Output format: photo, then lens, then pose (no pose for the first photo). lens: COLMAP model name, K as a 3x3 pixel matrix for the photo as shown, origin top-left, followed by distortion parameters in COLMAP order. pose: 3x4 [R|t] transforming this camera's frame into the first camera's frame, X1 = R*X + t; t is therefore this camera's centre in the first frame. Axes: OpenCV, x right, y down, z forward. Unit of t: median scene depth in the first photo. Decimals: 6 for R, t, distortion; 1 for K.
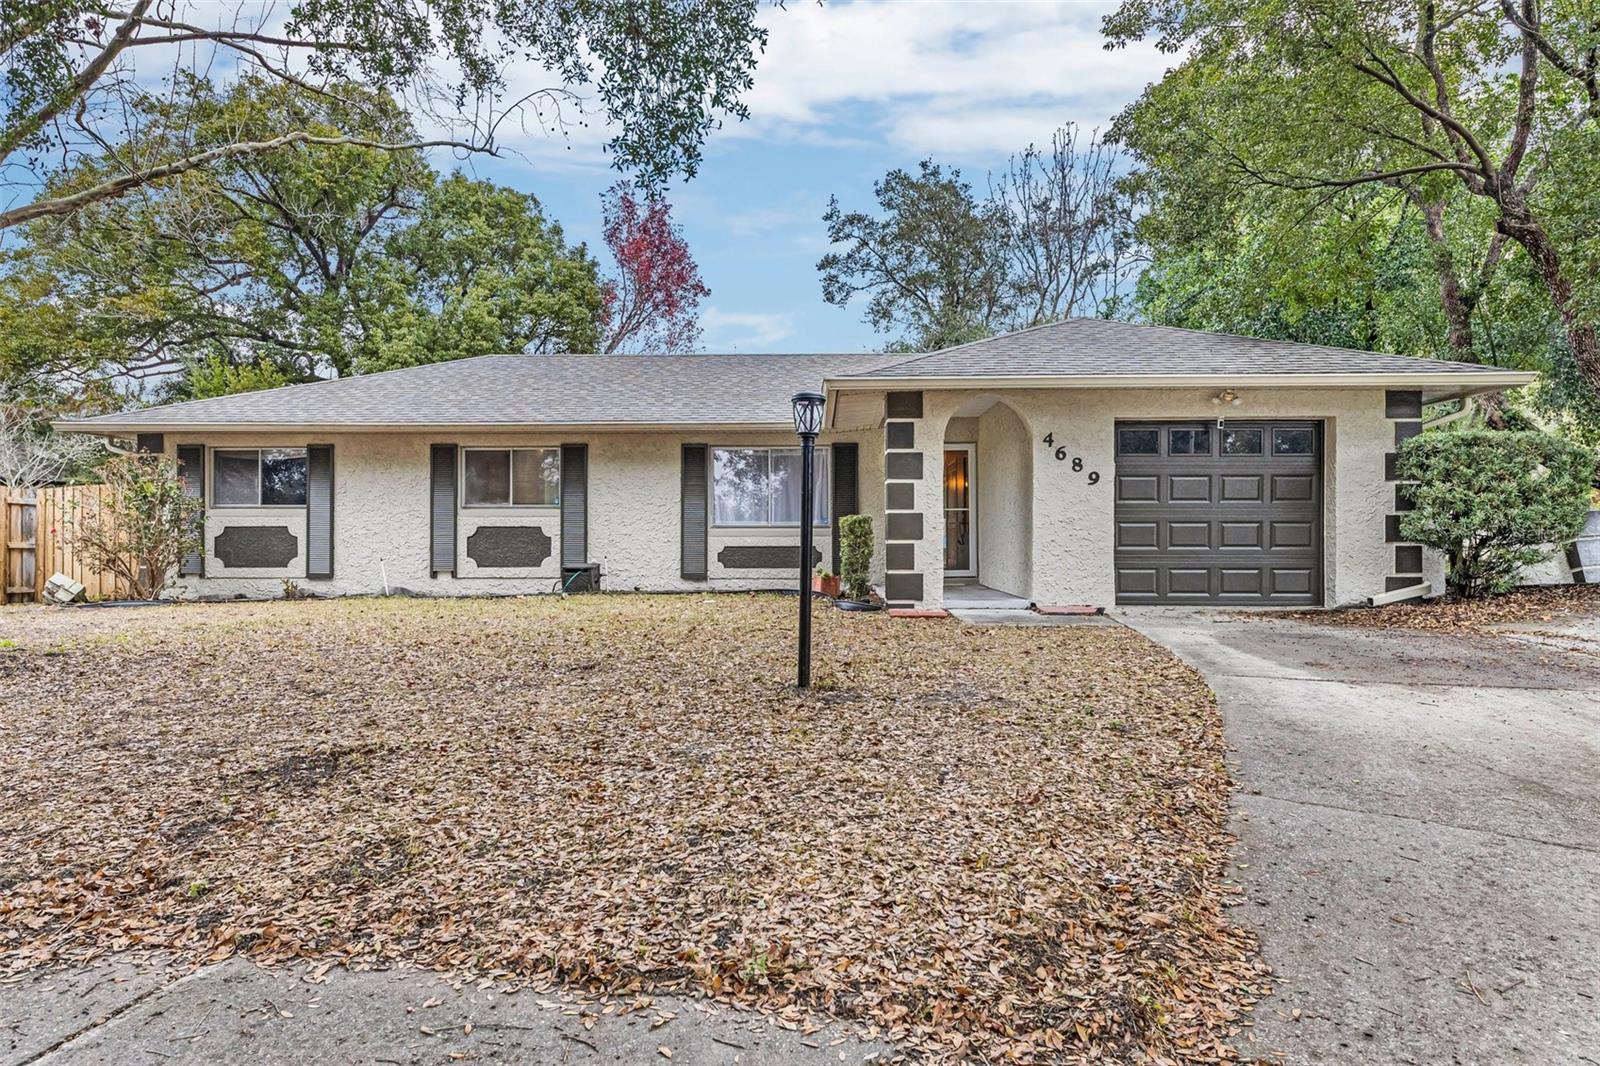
lens RADIAL K [[929.9, 0, 799.1], [0, 929.9, 525.0], [0, 0, 1]] dist [-0.001498, 0.001058]
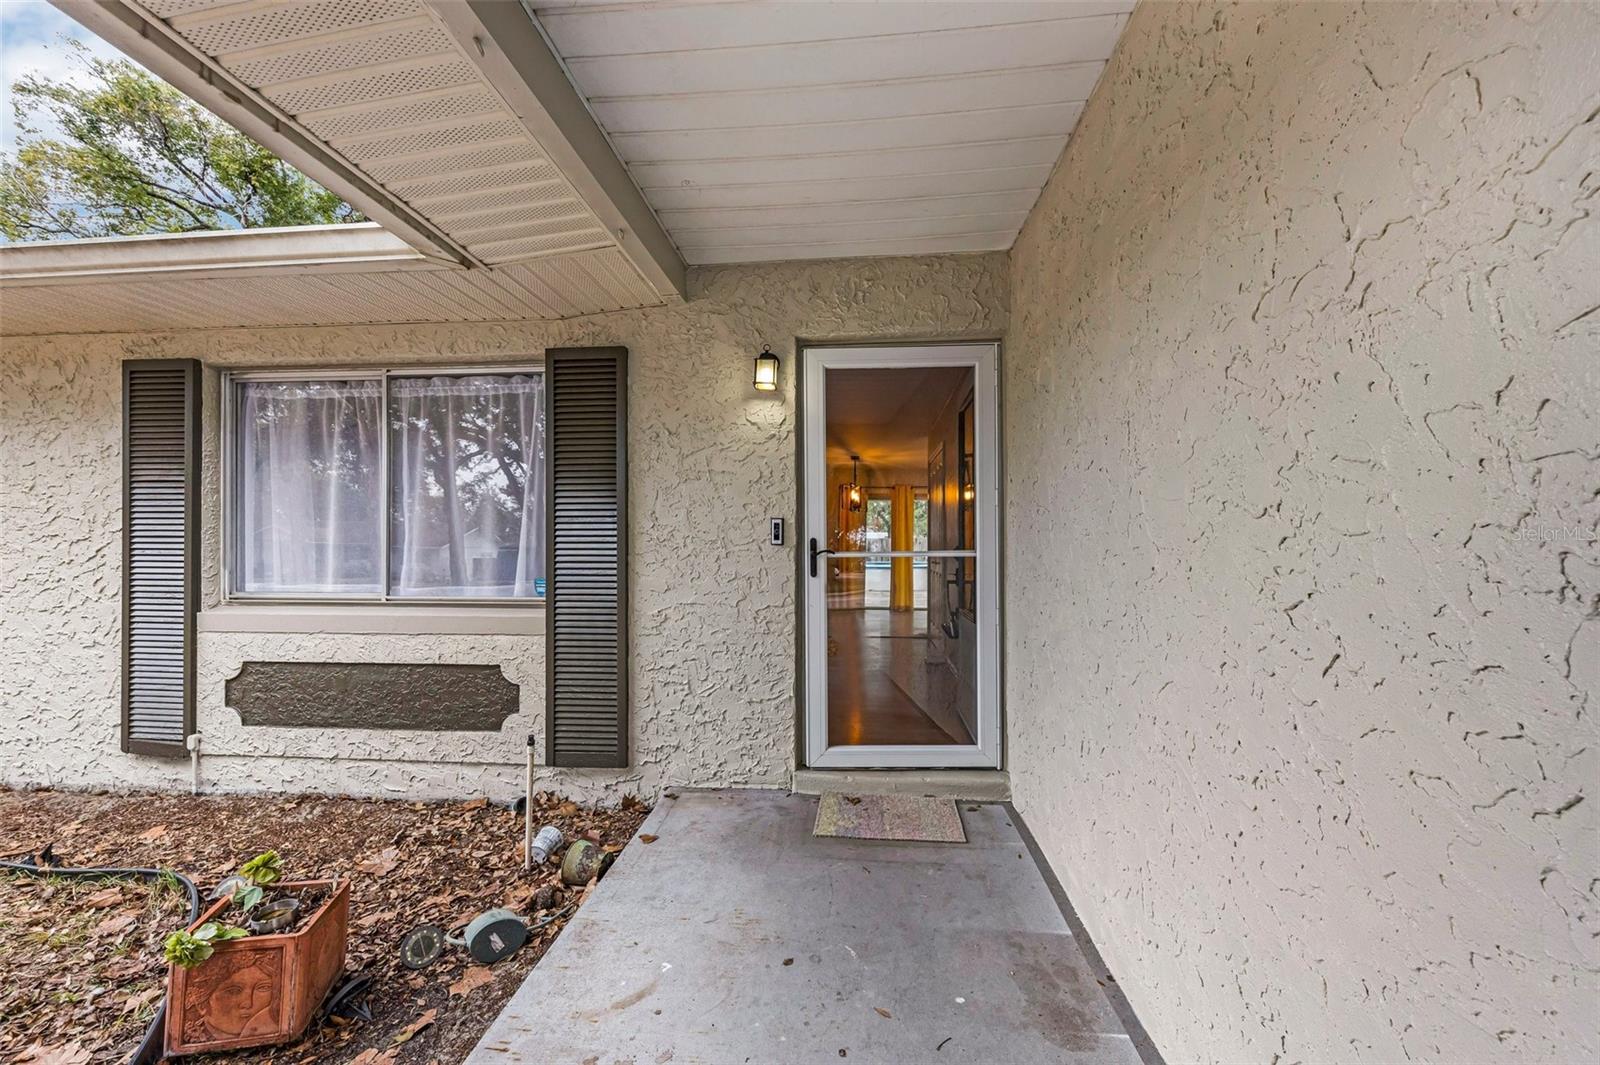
lens RADIAL K [[626.1, 0, 799.7], [0, 626.1, 544.3], [0, 0, 1]] dist [0.003632, -0.001862]
pose [[0.997602, 0.002125, -0.069179, 0.140540], [-0.001790, 0.999986, 0.004895, -0.021586], [0.069188, -0.004759, 0.997592, 0.800920]]
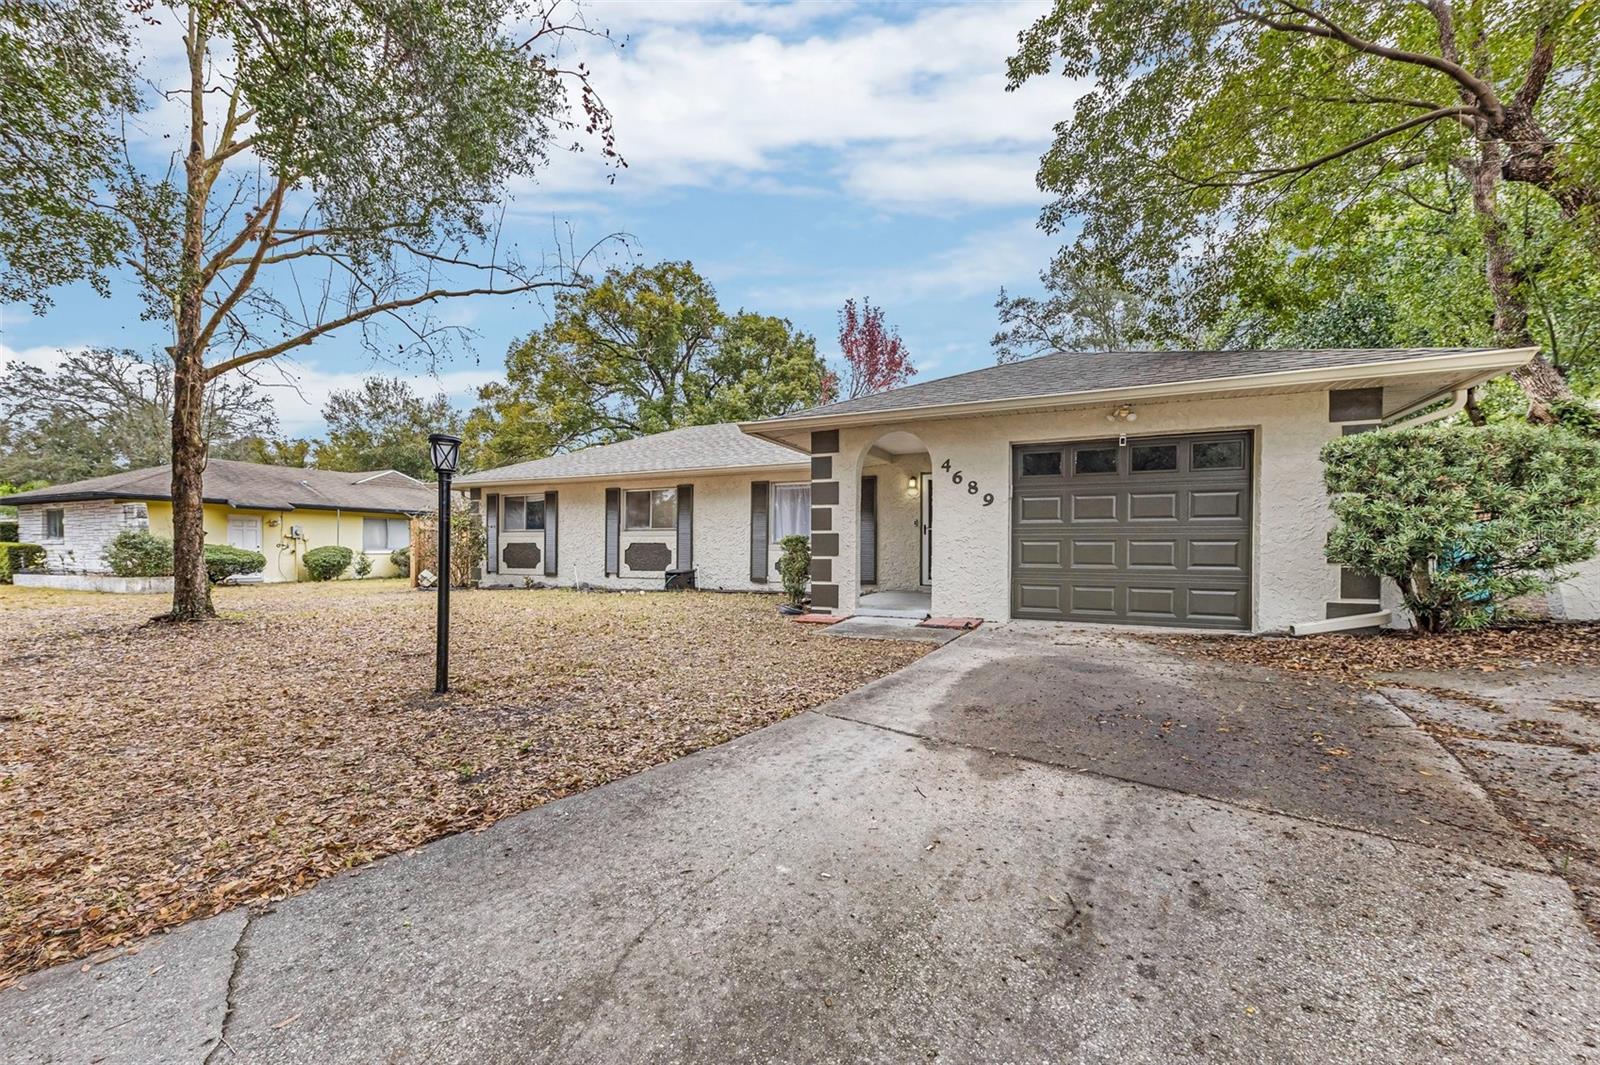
lens RADIAL K [[626.1, 0, 794.9], [0, 626.1, 547.6], [0, 0, 1]] dist [0.003632, -0.001862]
pose [[0.919130, 0.002954, -0.393943, 0.298744], [0.002611, 0.999904, 0.013589, -0.004292], [0.393945, -0.013519, 0.919035, 0.188749]]
